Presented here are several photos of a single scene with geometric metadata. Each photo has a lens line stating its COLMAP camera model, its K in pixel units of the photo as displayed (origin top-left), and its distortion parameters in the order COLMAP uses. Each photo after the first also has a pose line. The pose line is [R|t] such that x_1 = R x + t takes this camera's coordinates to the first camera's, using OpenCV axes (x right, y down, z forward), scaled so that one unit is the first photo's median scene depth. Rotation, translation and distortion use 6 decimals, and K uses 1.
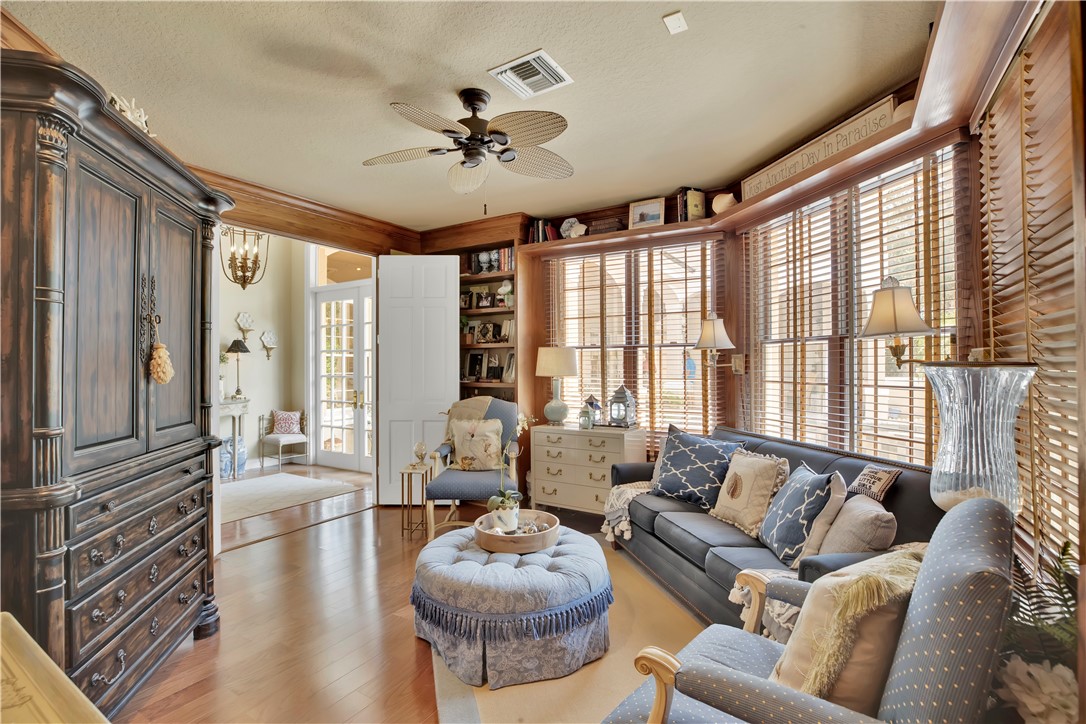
lens RADIAL K [[498.3, 0, 543.0], [0, 498.3, 362.0], [0, 0, 1]] dist [-0.030353, 0.000815]
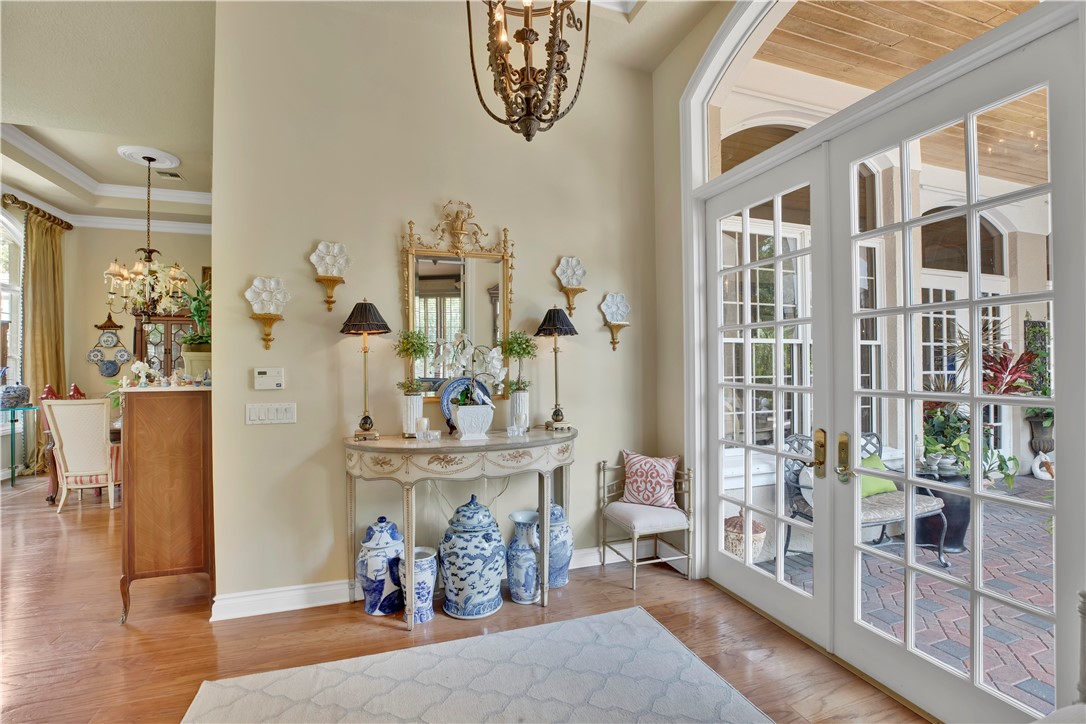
lens RADIAL K [[498.3, 0, 543.0], [0, 498.3, 362.0], [0, 0, 1]] dist [-0.030353, 0.000815]
pose [[0.769728, -0.002170, -0.638368, -0.295663], [0.006744, 0.999966, 0.004733, 0.004681], [0.638336, -0.007948, 0.769717, 0.576712]]
